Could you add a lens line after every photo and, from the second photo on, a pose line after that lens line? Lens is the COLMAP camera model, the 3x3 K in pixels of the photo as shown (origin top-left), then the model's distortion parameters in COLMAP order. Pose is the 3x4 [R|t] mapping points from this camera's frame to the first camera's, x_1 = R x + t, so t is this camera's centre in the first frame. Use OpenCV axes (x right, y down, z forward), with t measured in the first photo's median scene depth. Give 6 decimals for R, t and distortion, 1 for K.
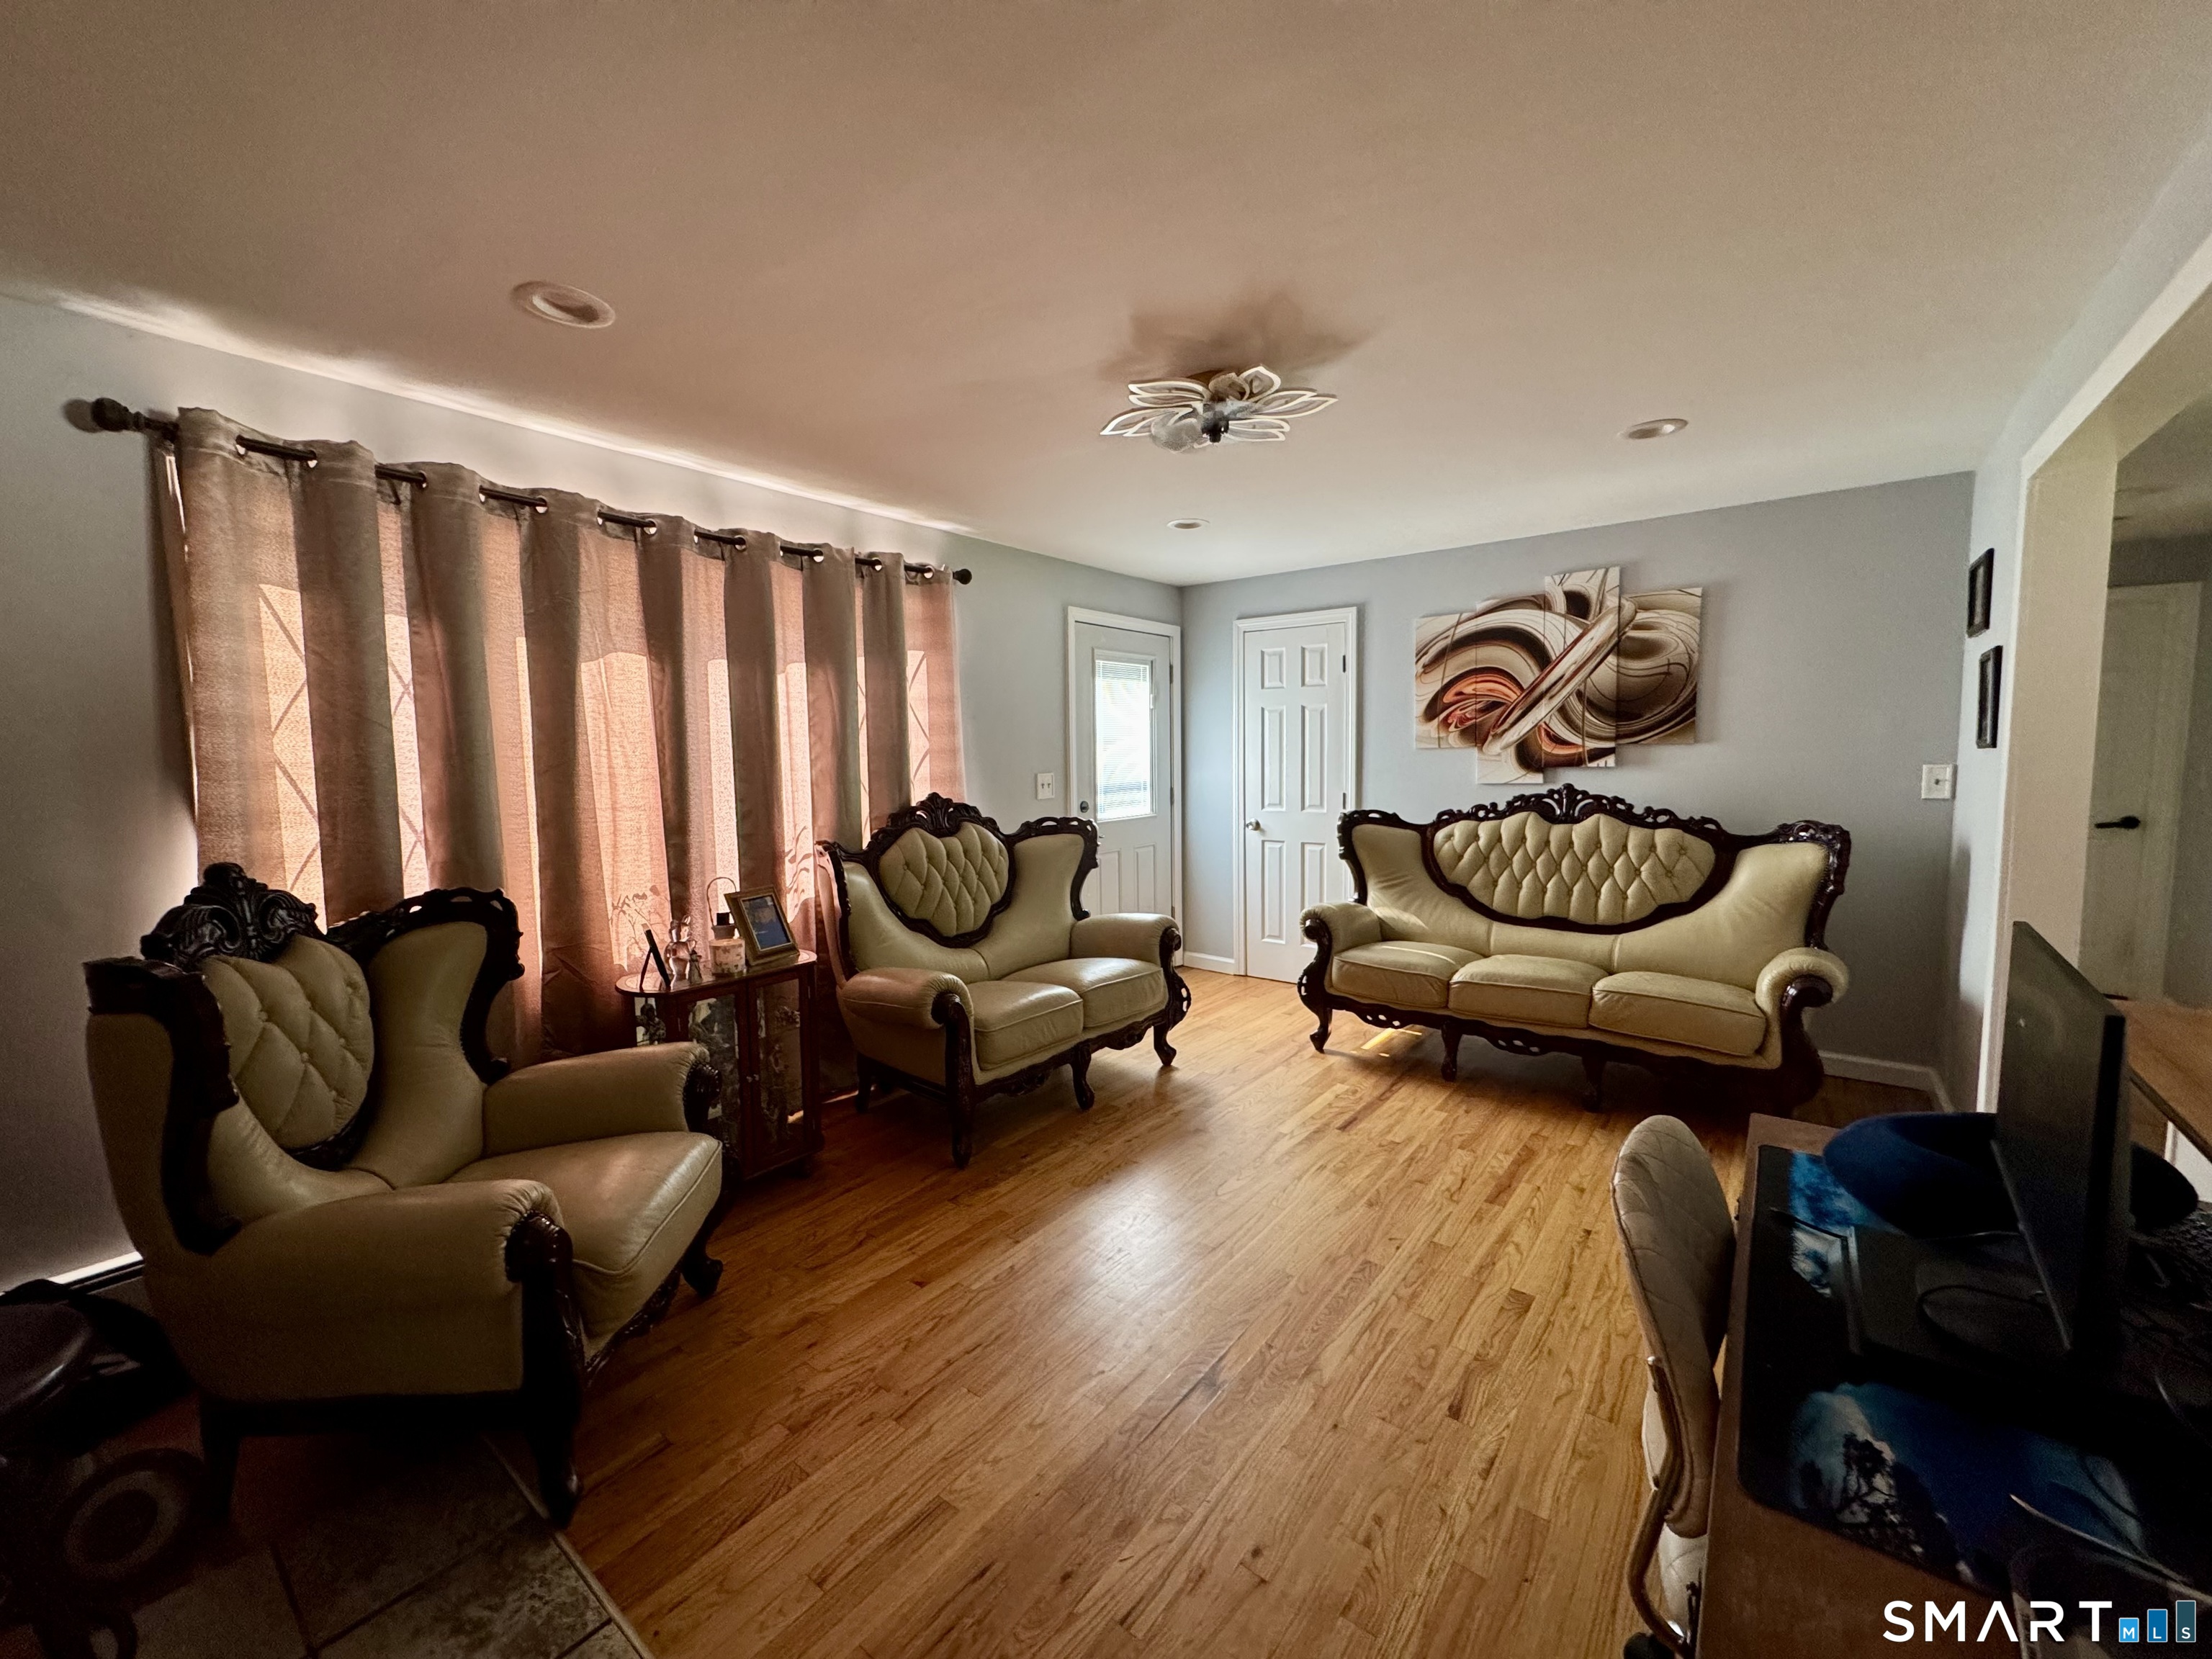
lens RADIAL K [[887.6, 0, 1104.4], [0, 887.6, 825.3], [0, 0, 1]] dist [-0.002803, 0.000714]
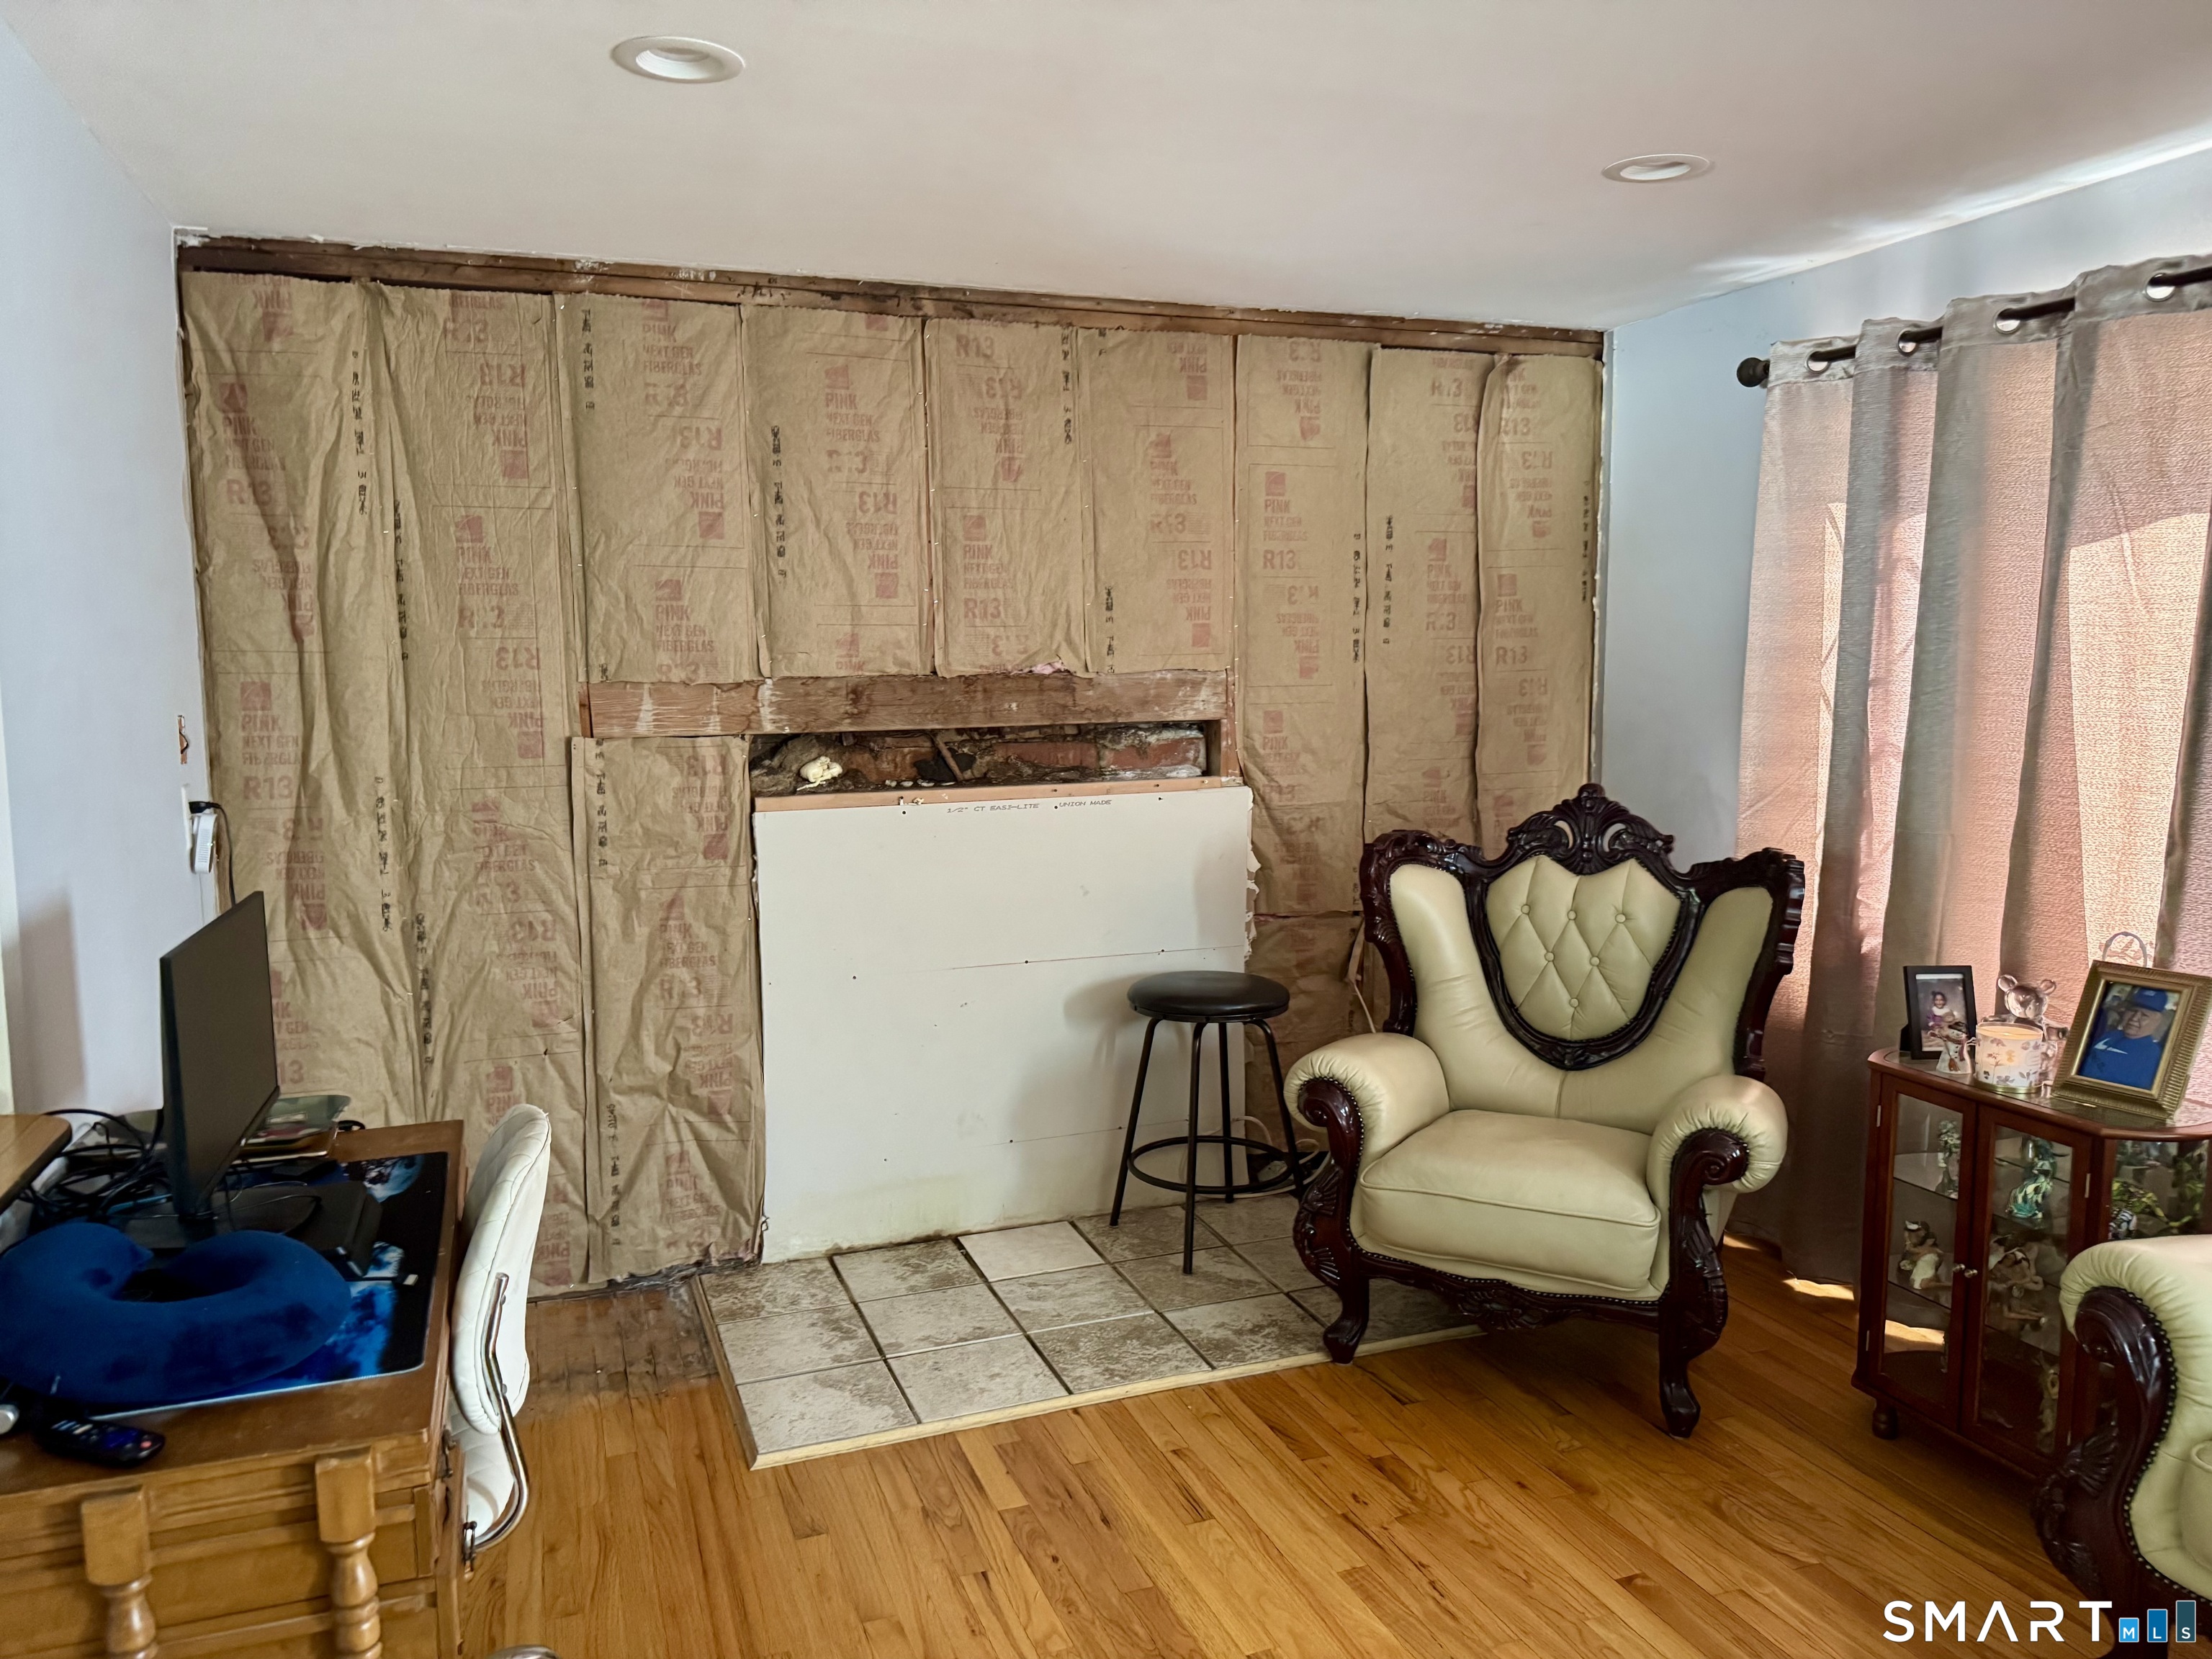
lens RADIAL K [[1541.1, 0, 1102.0], [0, 1541.1, 834.6], [0, 0, 1]] dist [0.000028, 0.000583]
pose [[-0.522786, 0.119330, -0.844071, 0.974674], [-0.052390, 0.983785, 0.171531, -0.188060], [0.850853, 0.133894, -0.508057, 1.370762]]
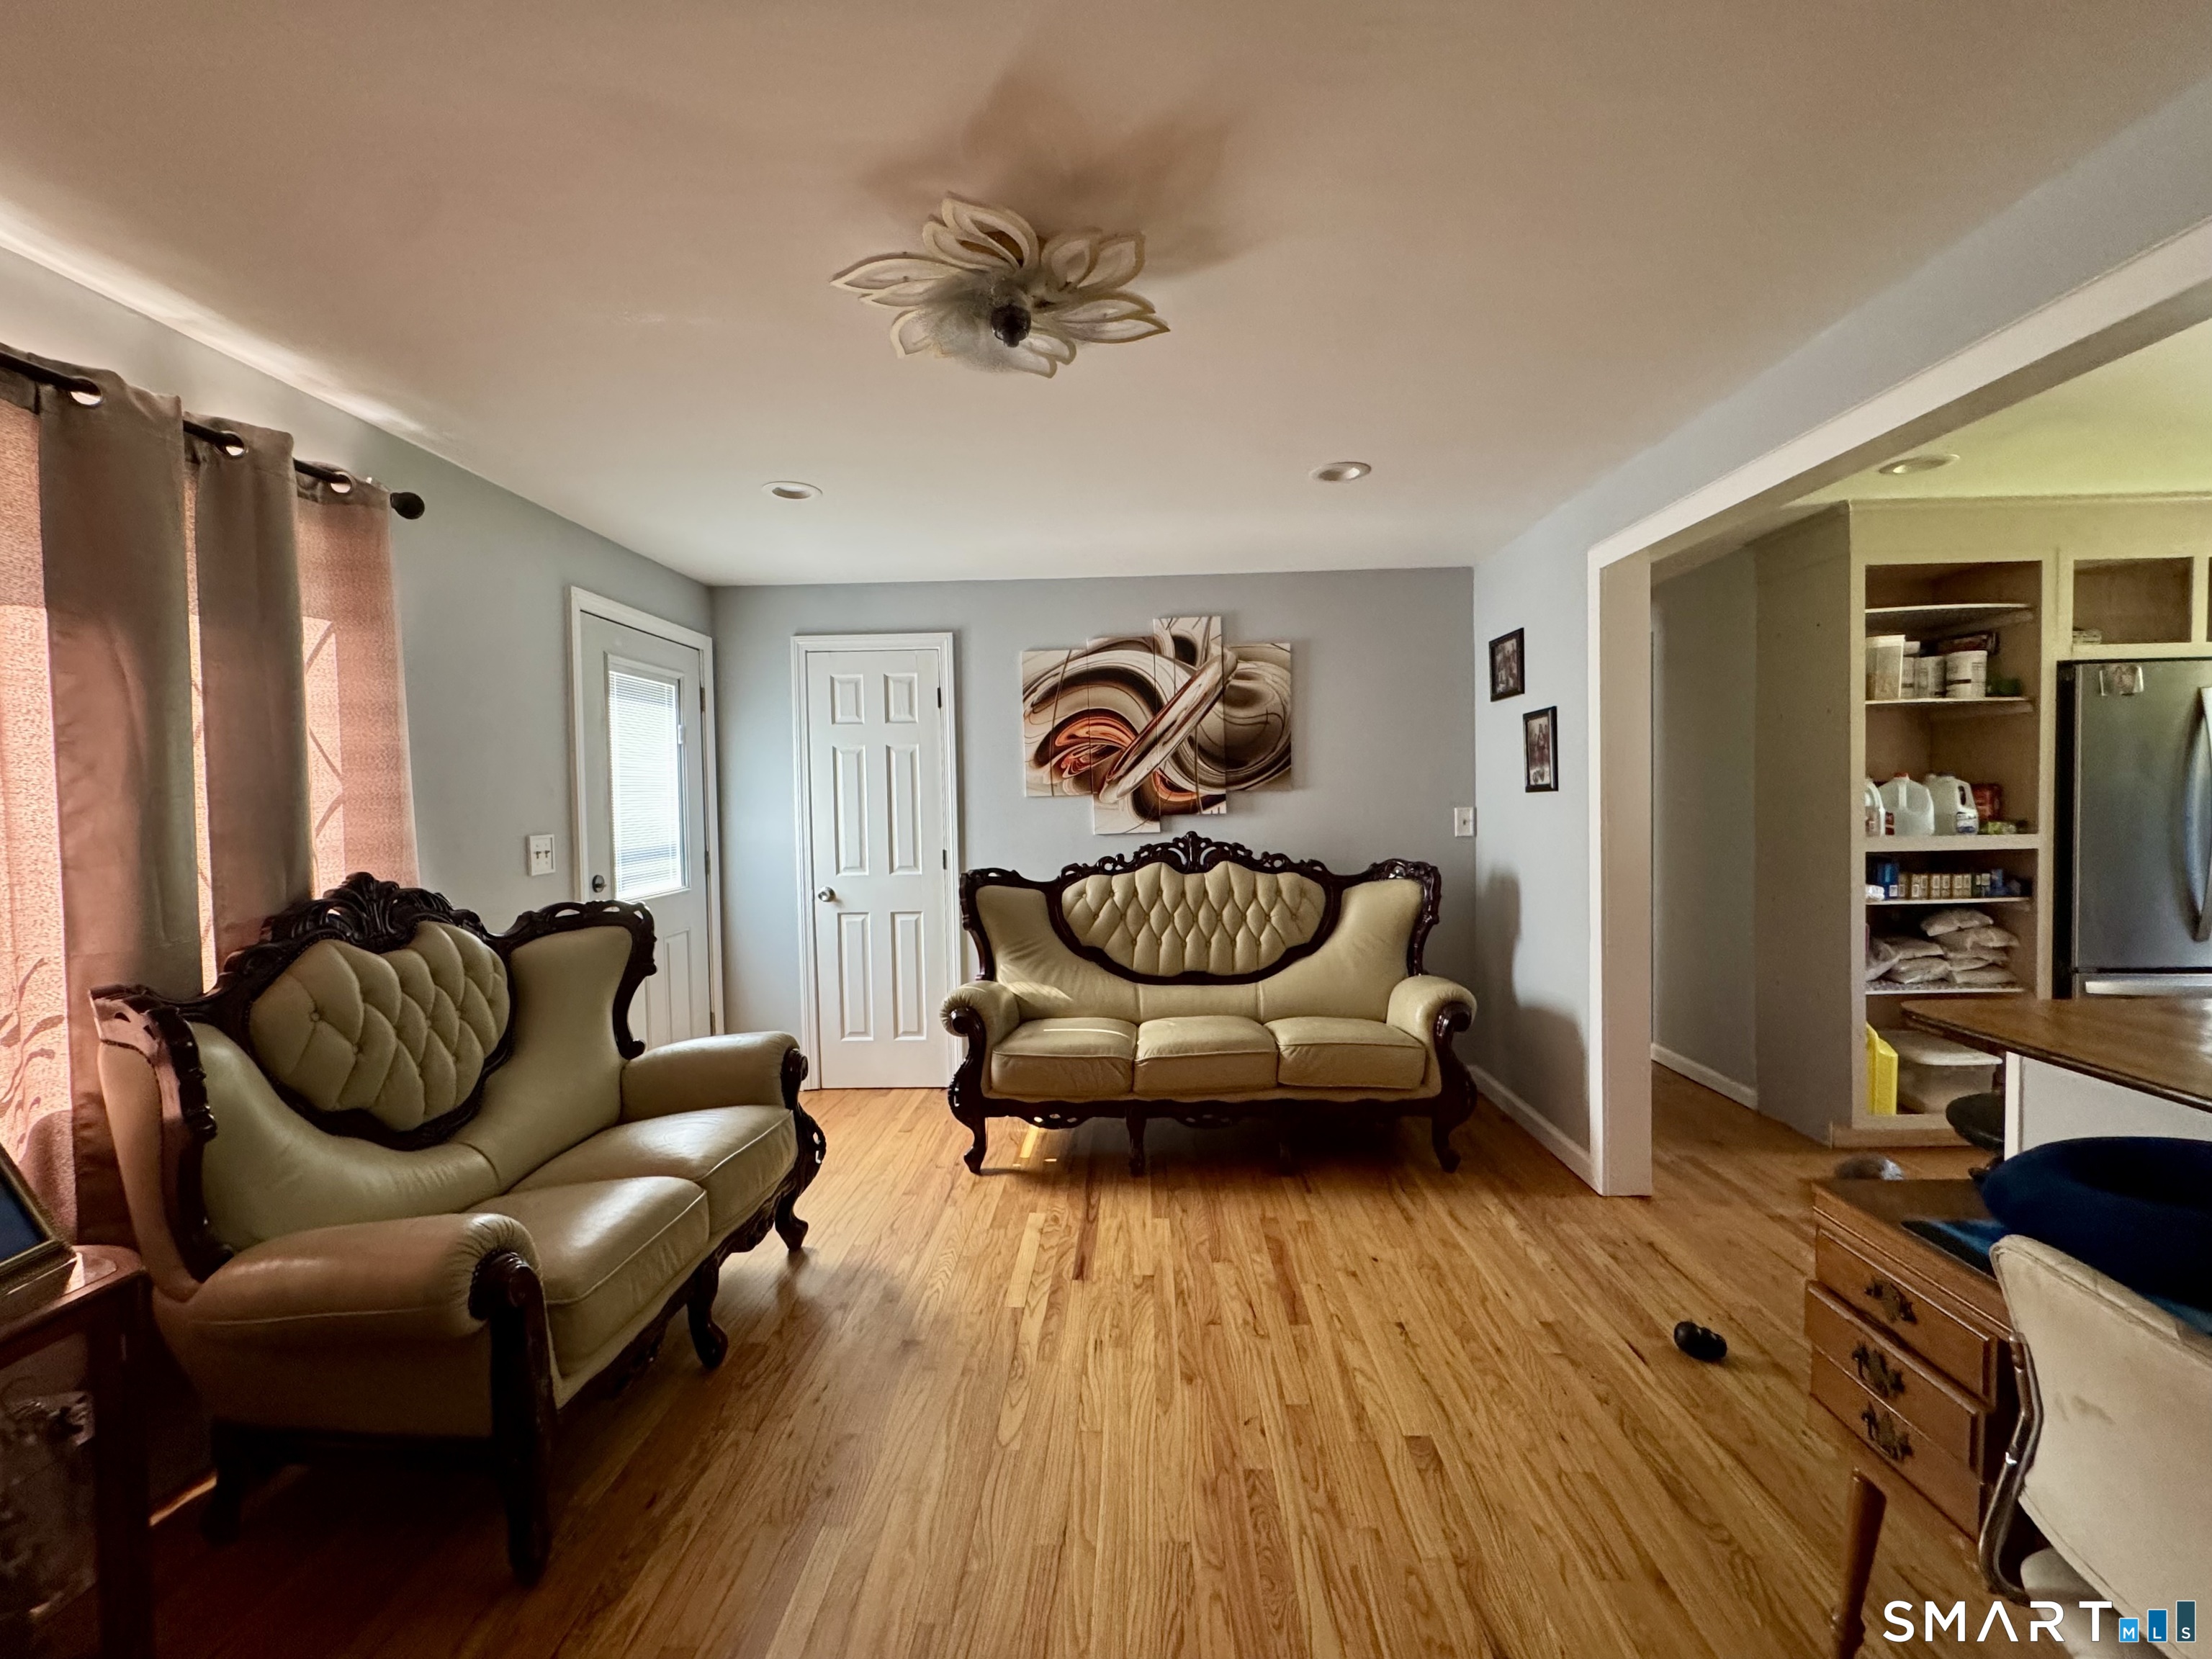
lens RADIAL K [[887.6, 0, 1020.7], [0, 887.6, 827.9], [0, 0, 1]] dist [-0.002803, 0.000714]
pose [[0.807377, -0.018654, 0.589741, -0.198720], [0.057483, 0.997232, -0.047153, -0.015905], [-0.587229, 0.071970, 0.806215, 0.327237]]
